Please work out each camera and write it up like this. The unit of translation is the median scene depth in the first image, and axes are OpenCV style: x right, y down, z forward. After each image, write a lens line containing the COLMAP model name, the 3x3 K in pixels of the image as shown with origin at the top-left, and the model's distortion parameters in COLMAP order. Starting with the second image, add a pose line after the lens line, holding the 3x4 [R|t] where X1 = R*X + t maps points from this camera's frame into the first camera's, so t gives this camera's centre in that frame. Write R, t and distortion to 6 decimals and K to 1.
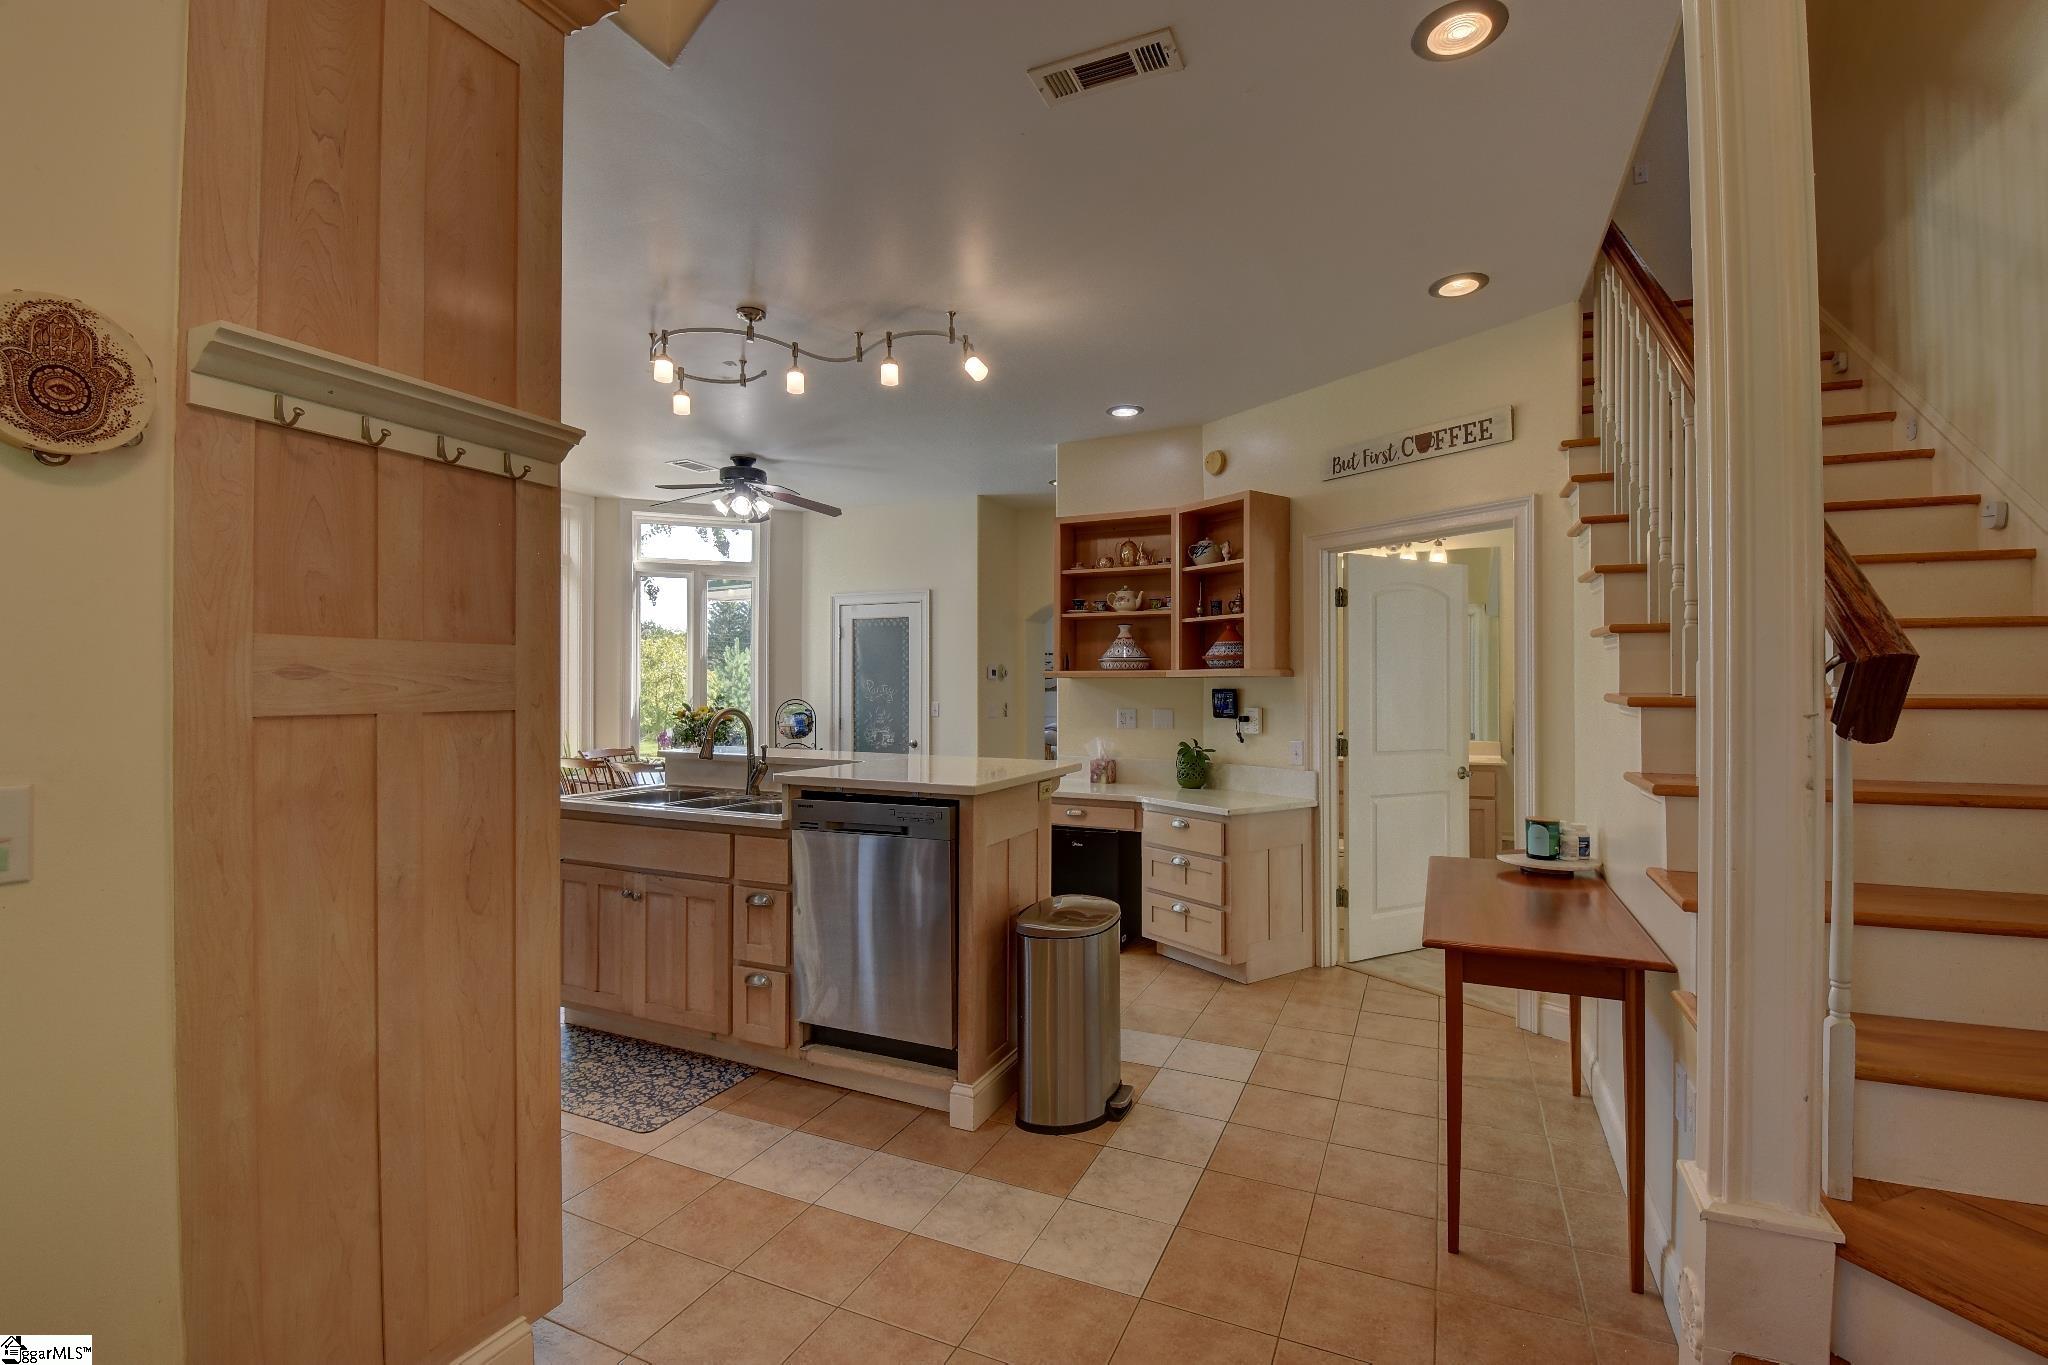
lens RADIAL K [[889.3, 0, 1023.3], [0, 889.3, 676.7], [0, 0, 1]] dist [-0.004968, -0.012184]
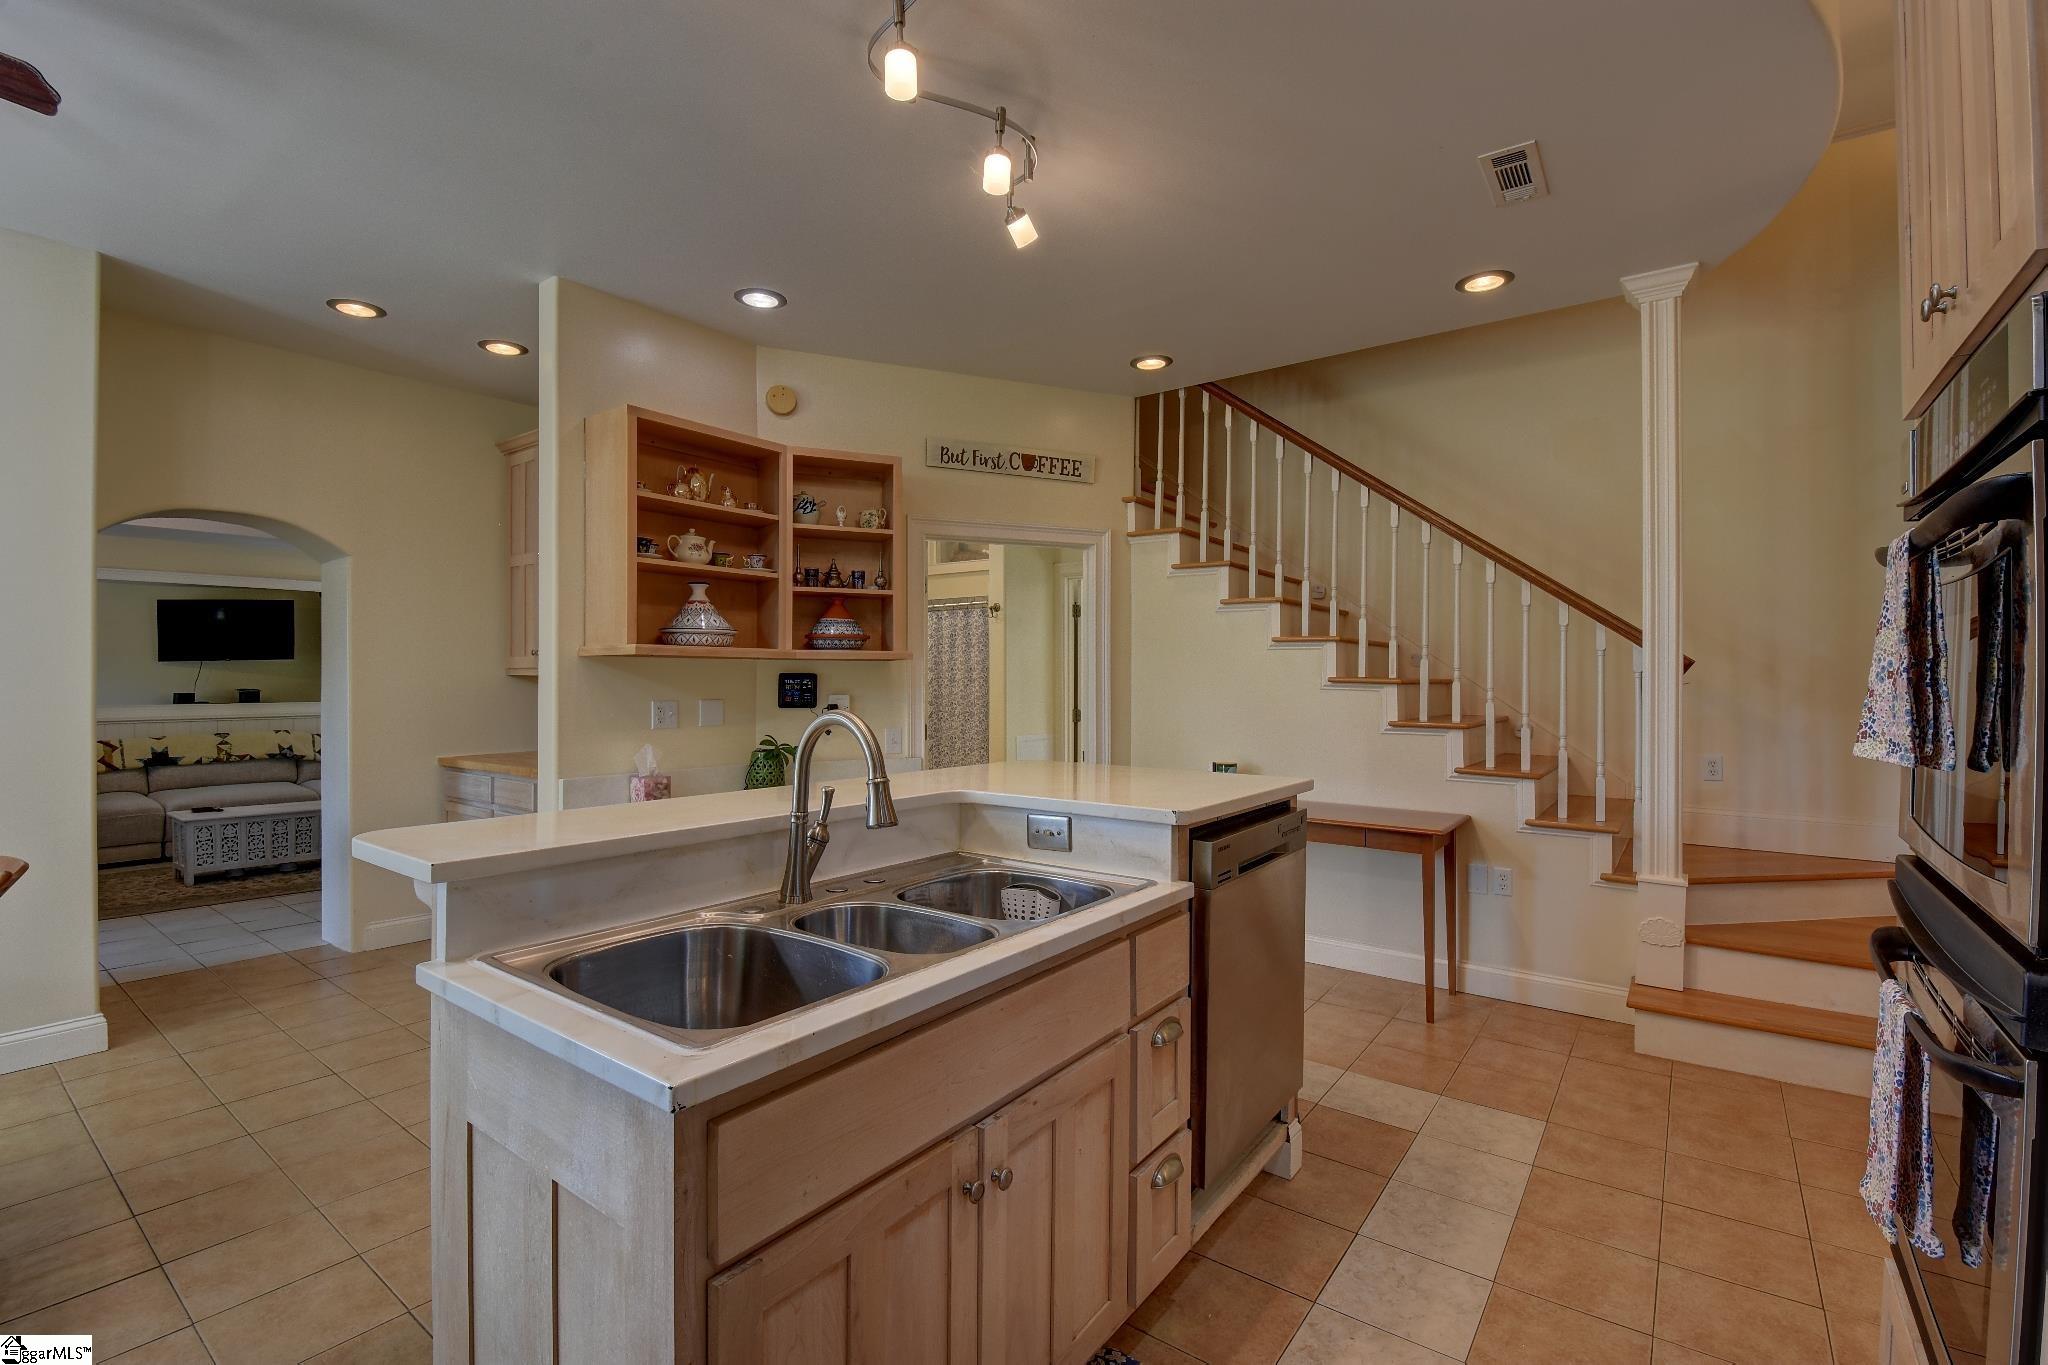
lens RADIAL K [[889.3, 0, 1023.8], [0, 889.3, 678.3], [0, 0, 1]] dist [-0.004968, -0.012184]
pose [[0.216126, 0.001513, 0.976364, -0.551507], [-0.015508, 0.999878, 0.001883, 0.013174], [-0.976242, -0.015548, 0.216123, 0.606715]]
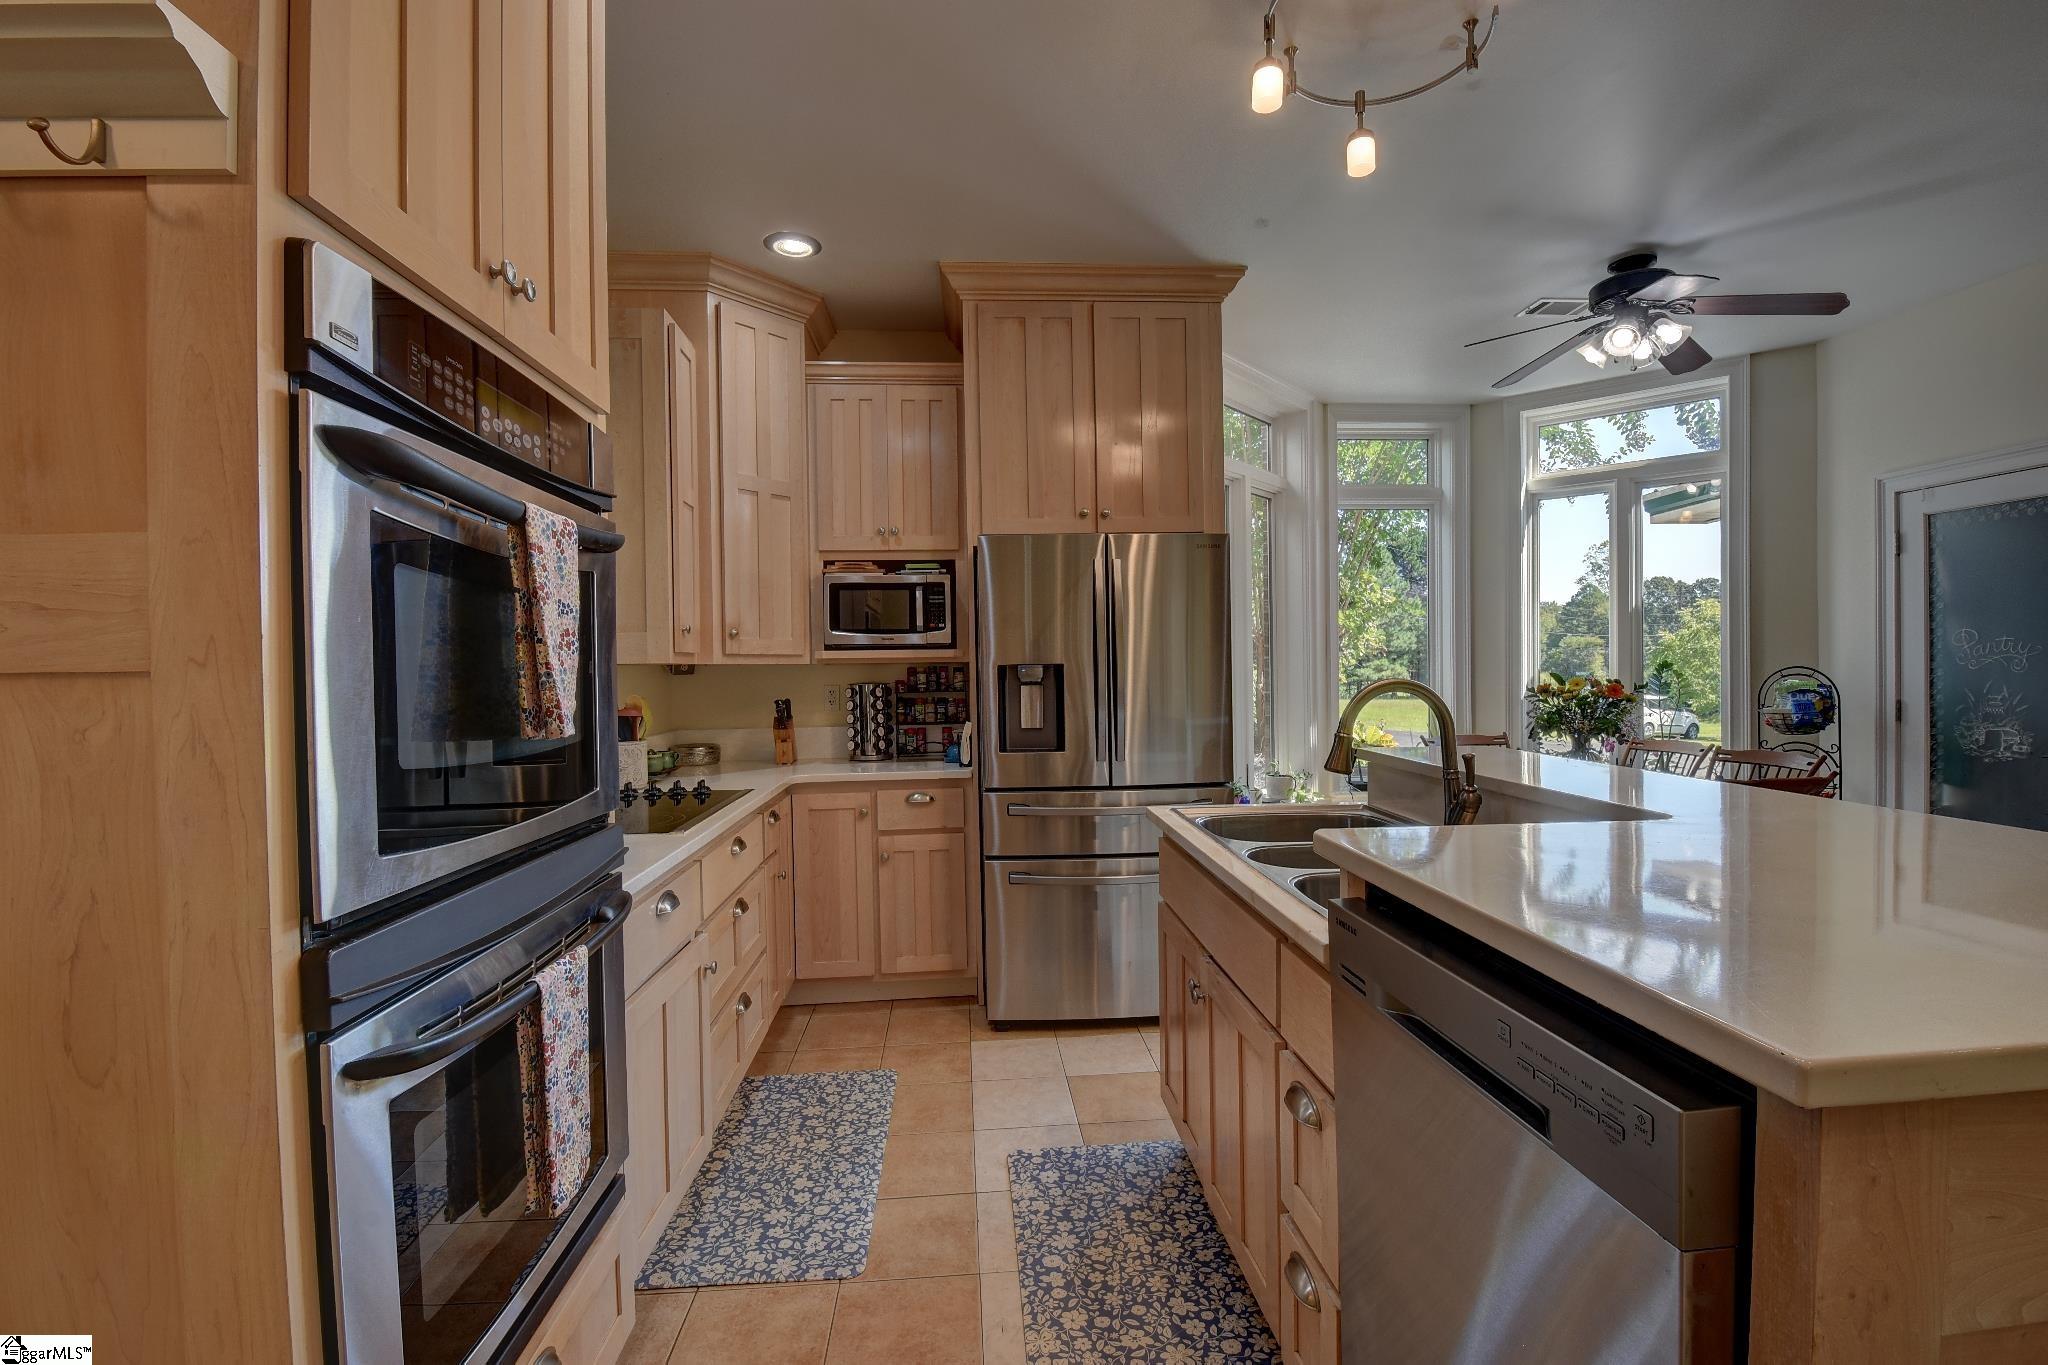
lens RADIAL K [[889.3, 0, 1026.8], [0, 889.3, 677.5], [0, 0, 1]] dist [-0.004968, -0.012184]
pose [[0.474461, 0.002965, -0.880271, 0.017015], [0.024632, 0.999558, 0.016643, 0.015833], [0.879932, -0.029580, 0.474178, 0.421422]]
